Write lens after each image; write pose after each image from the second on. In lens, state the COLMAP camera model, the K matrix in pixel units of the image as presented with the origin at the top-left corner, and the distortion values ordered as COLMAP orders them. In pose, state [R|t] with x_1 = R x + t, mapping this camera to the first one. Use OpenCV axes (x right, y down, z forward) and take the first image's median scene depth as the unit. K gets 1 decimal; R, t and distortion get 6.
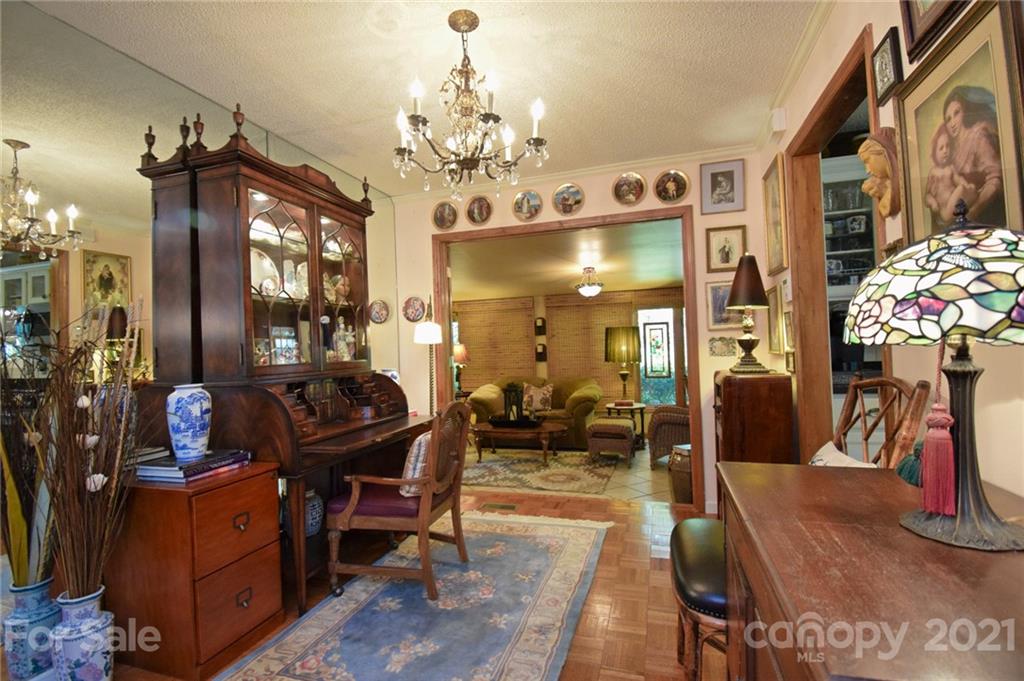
lens RADIAL K [[457.3, 0, 518.5], [0, 457.3, 338.6], [0, 0, 1]] dist [0.031249, -0.030157]
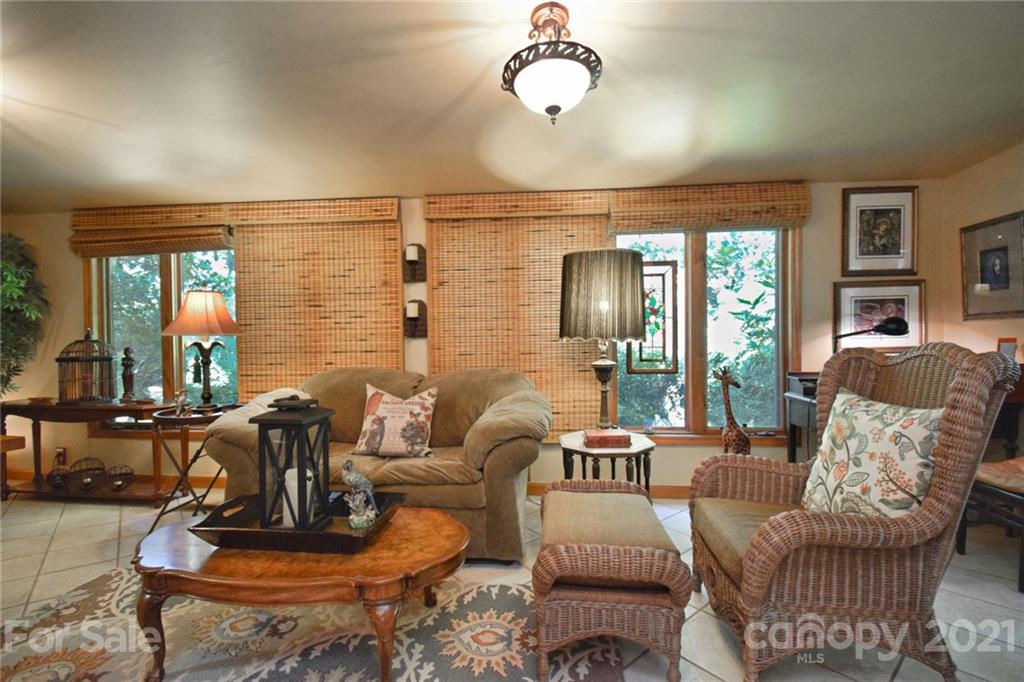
lens RADIAL K [[457.3, 0, 518.5], [0, 457.3, 339.1], [0, 0, 1]] dist [0.031249, -0.030157]
pose [[0.978649, 0.015592, 0.204946, 0.061557], [-0.022325, 0.999283, 0.030579, 0.037543], [-0.204323, -0.034502, 0.978295, 0.561629]]
